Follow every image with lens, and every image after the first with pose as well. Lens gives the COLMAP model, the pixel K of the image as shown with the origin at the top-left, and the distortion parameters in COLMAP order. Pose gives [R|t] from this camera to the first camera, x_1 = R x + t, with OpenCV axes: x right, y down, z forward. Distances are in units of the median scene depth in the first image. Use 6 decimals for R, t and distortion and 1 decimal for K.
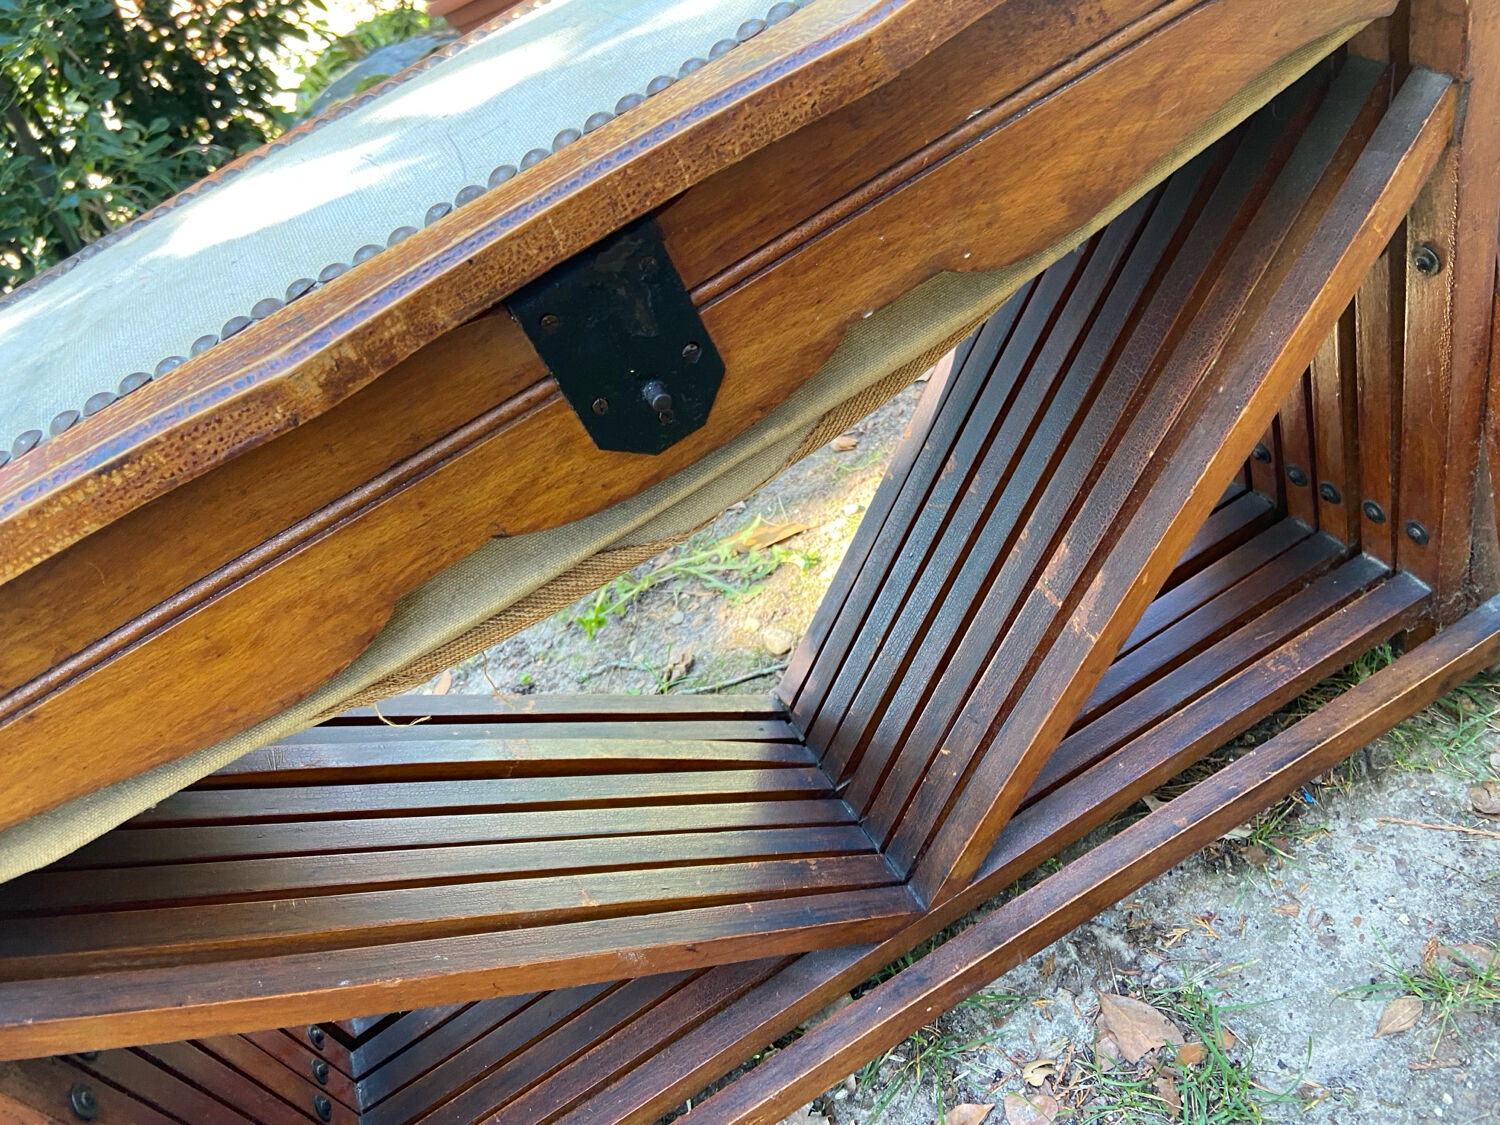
lens RADIAL K [[1132.3, 0, 750.0], [0, 1132.3, 562.5], [0, 0, 1]] dist [0.101488, -0.146468]
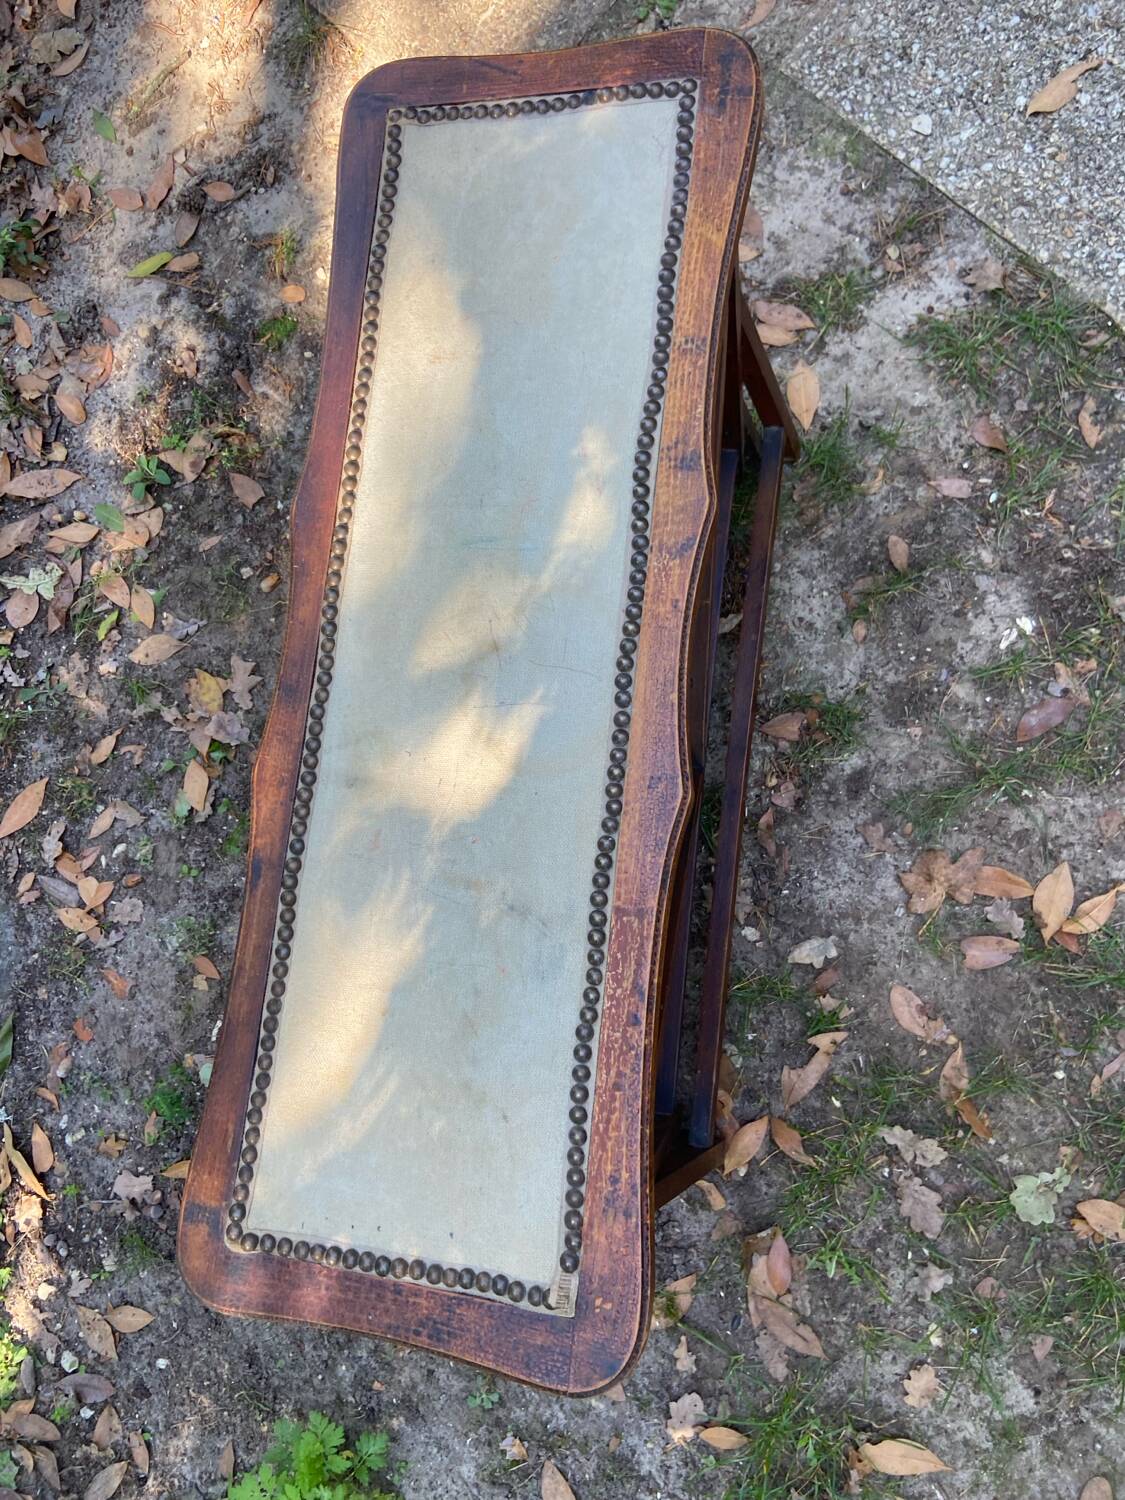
lens RADIAL K [[1132.3, 0, 543.1], [0, 1132.3, 751.7], [0, 0, 1]] dist [0.101488, -0.146468]
pose [[0.555680, -0.742052, 0.374939, -0.645970], [0.583542, 0.669335, 0.459859, -0.694434], [-0.592199, -0.036742, 0.804954, -0.322255]]
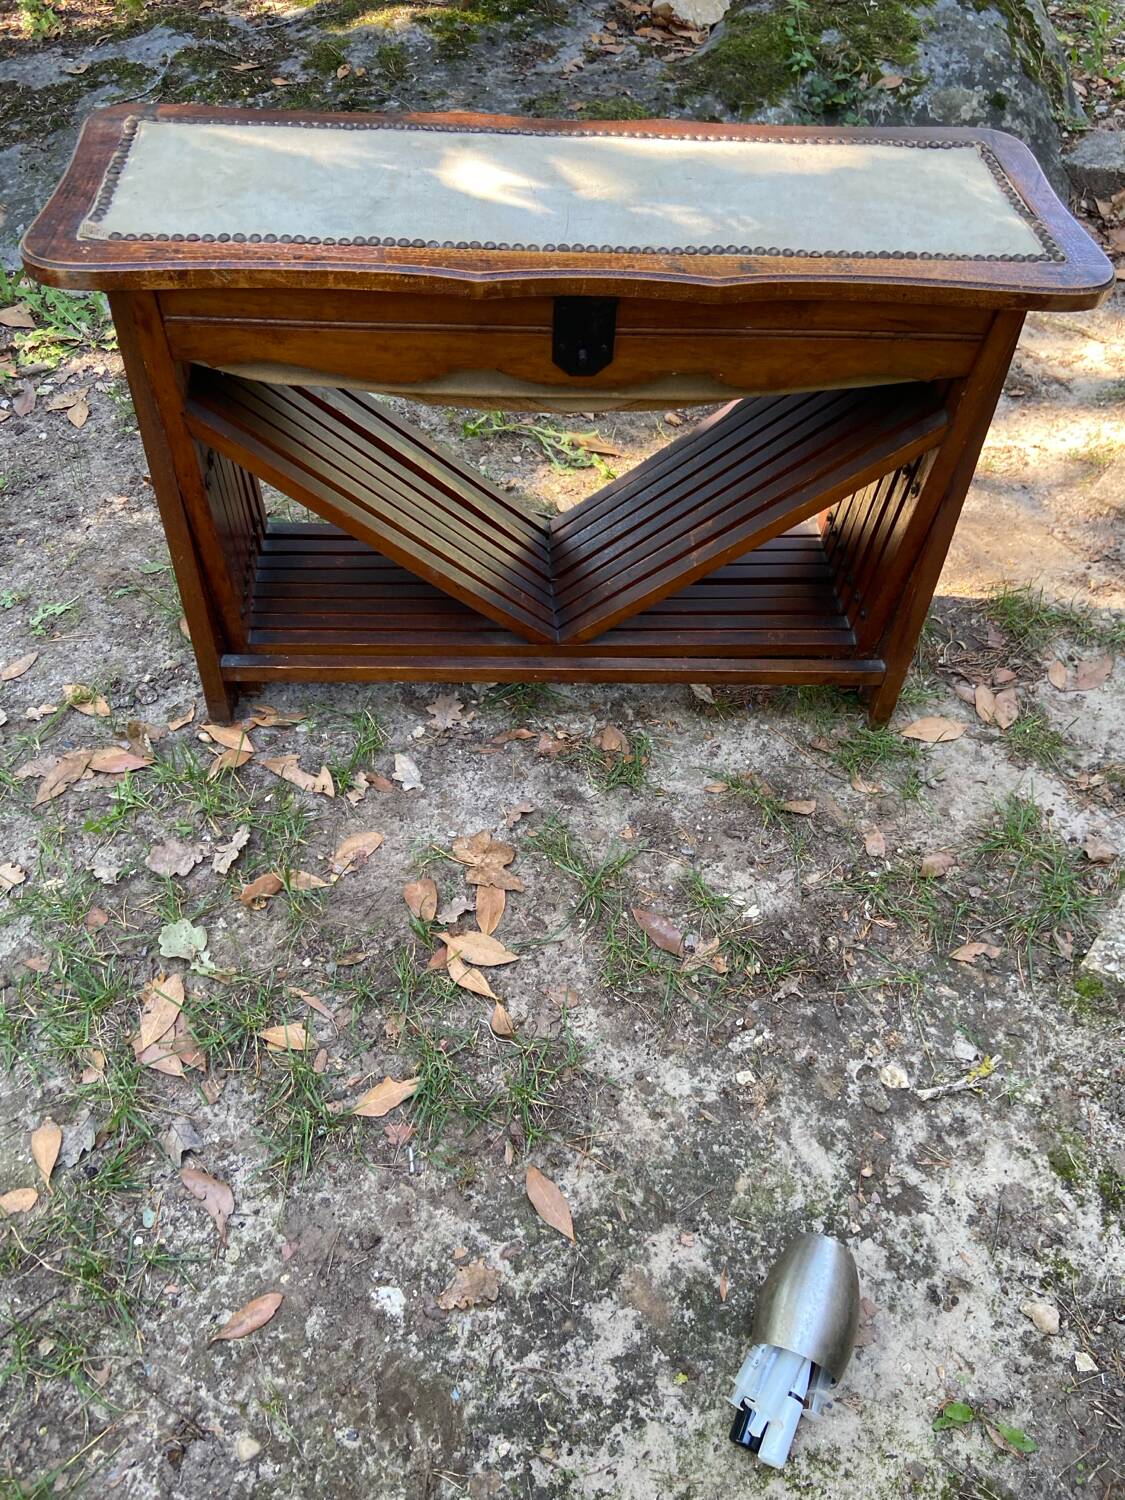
lens RADIAL K [[1111.7, 0, 562.5], [0, 1111.7, 750.0], [0, 0, 1]] dist [0.081015, -0.106664]
pose [[0.845597, 0.520474, 0.118632, 0.023269], [-0.533758, 0.820884, 0.203109, 0.053632], [0.008330, -0.235069, 0.971943, -0.963595]]
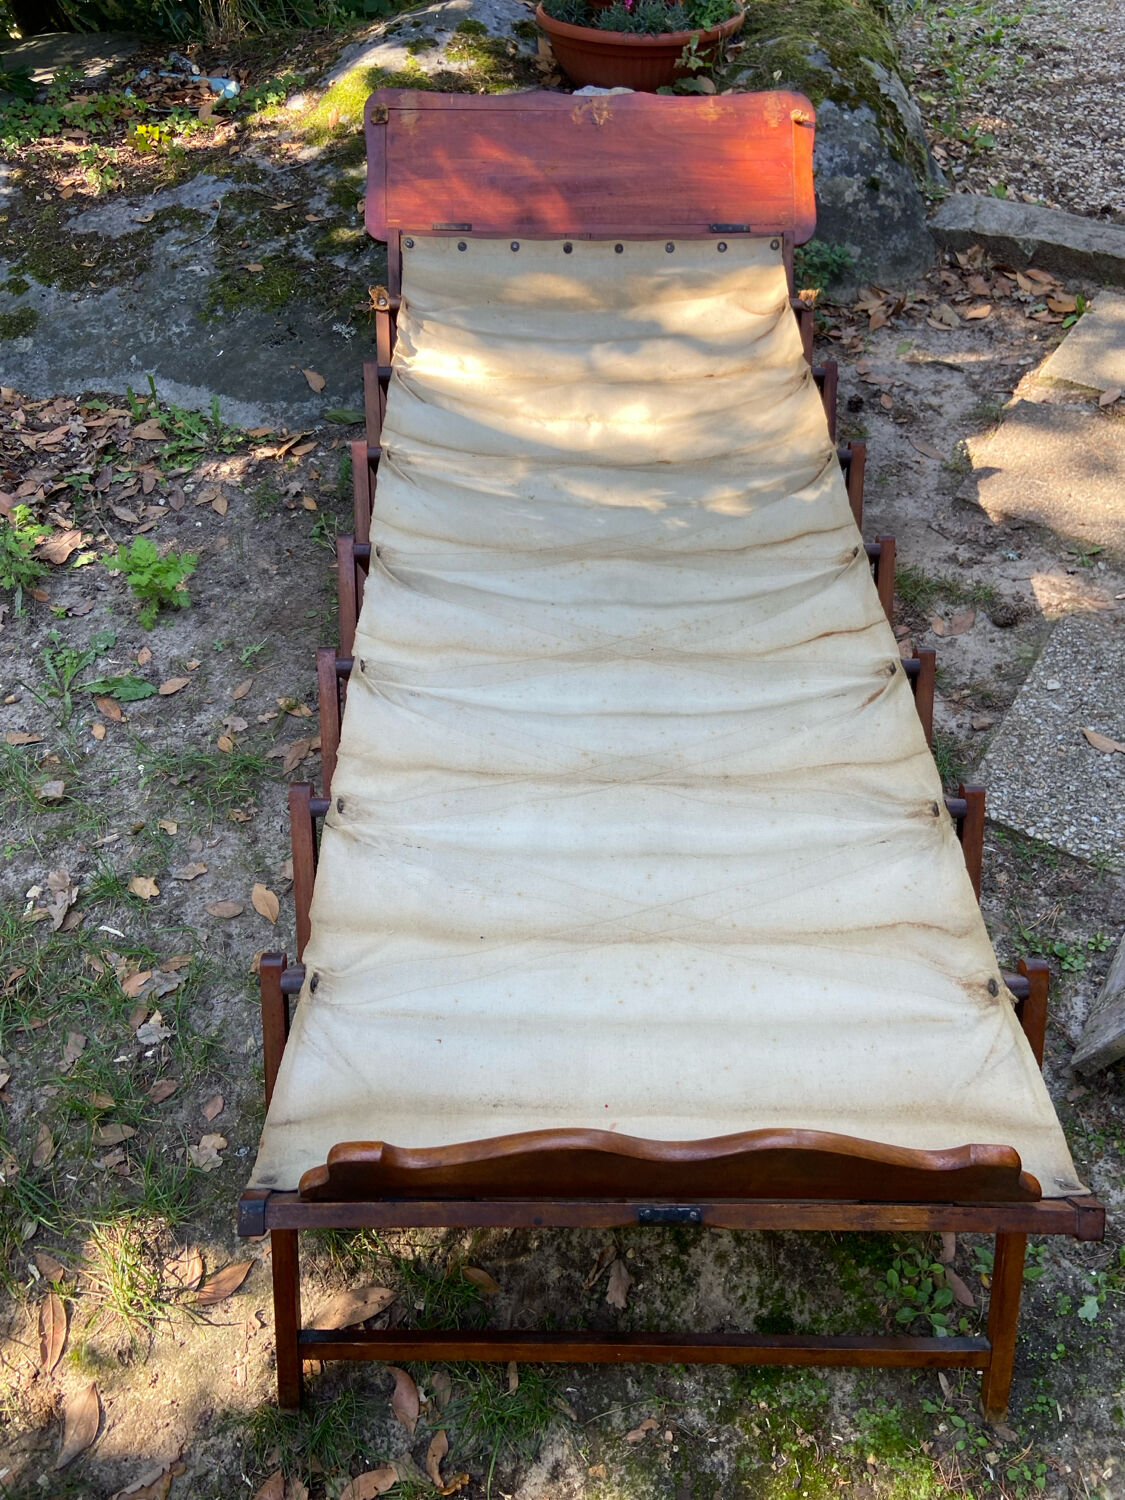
lens RADIAL K [[1111.7, 0, 562.5], [0, 1111.7, 750.0], [0, 0, 1]] dist [0.081015, -0.106664]
pose [[0.890354, 0.431885, 0.144034, -0.244414], [-0.453521, 0.869078, 0.197542, 0.026464], [-0.039861, -0.241205, 0.969655, -1.944692]]
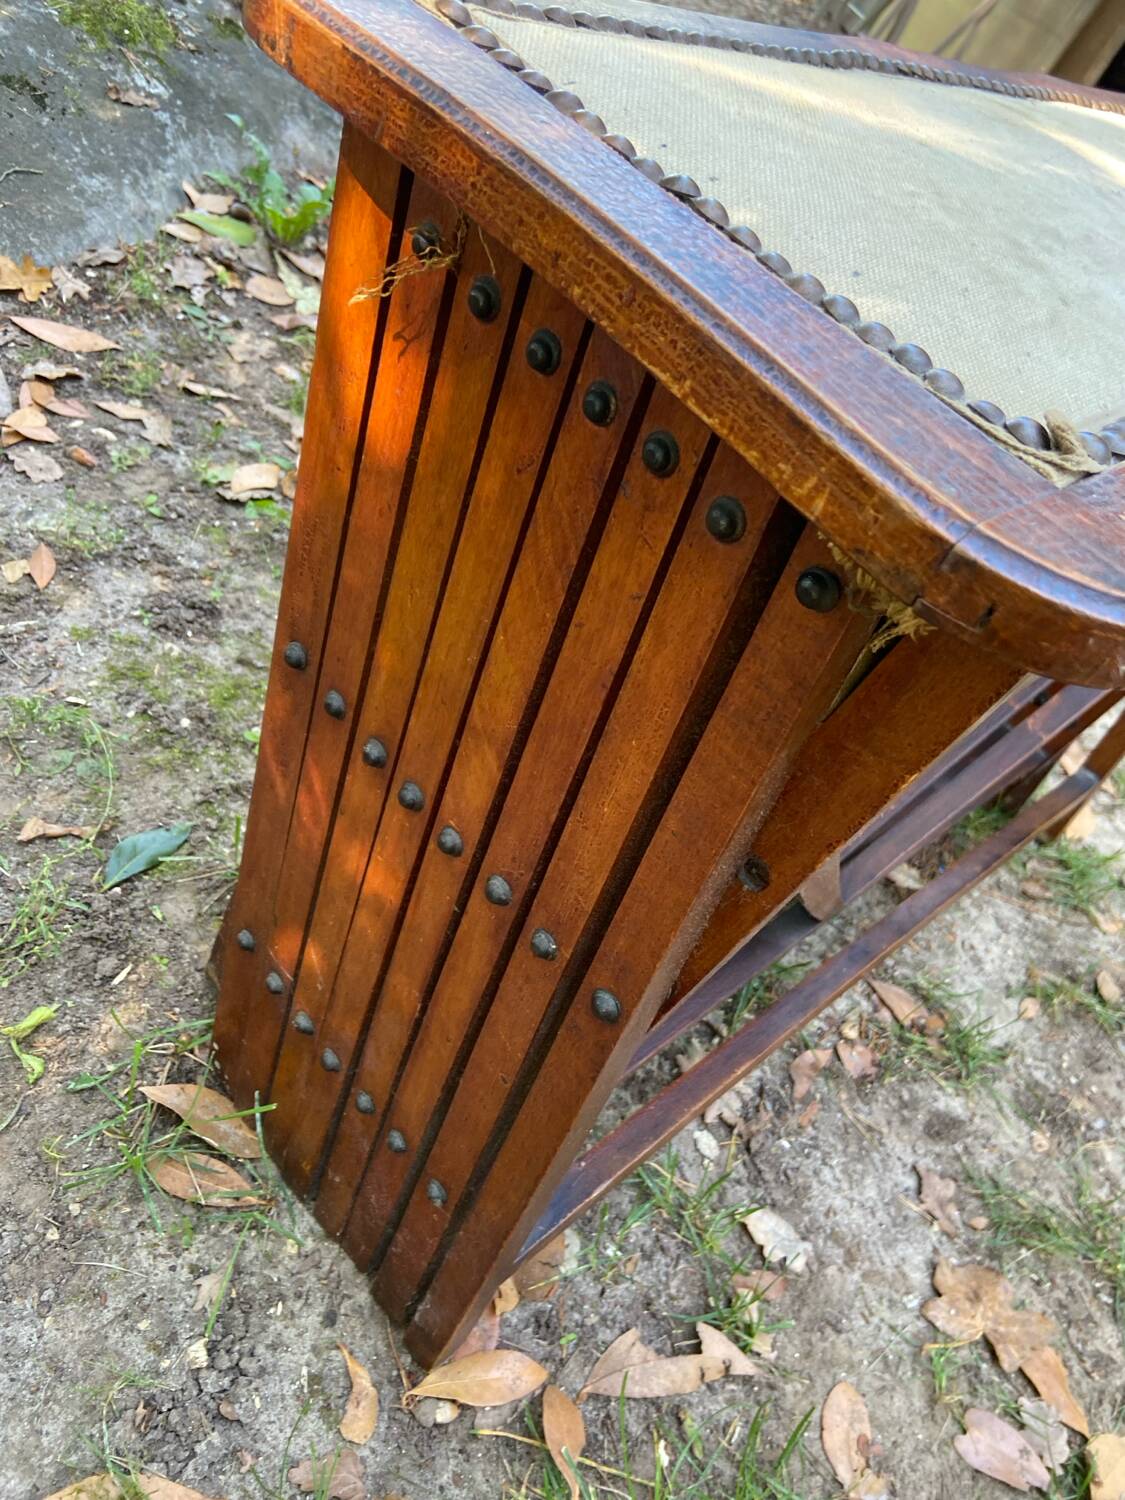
lens RADIAL K [[1111.7, 0, 562.5], [0, 1111.7, 750.0], [0, 0, 1]] dist [0.081015, -0.106664]
pose [[0.689761, 0.242307, 0.682288, -0.942068], [-0.305880, 0.951636, -0.028732, 0.267557], [-0.656252, -0.188880, 0.730519, 0.318854]]
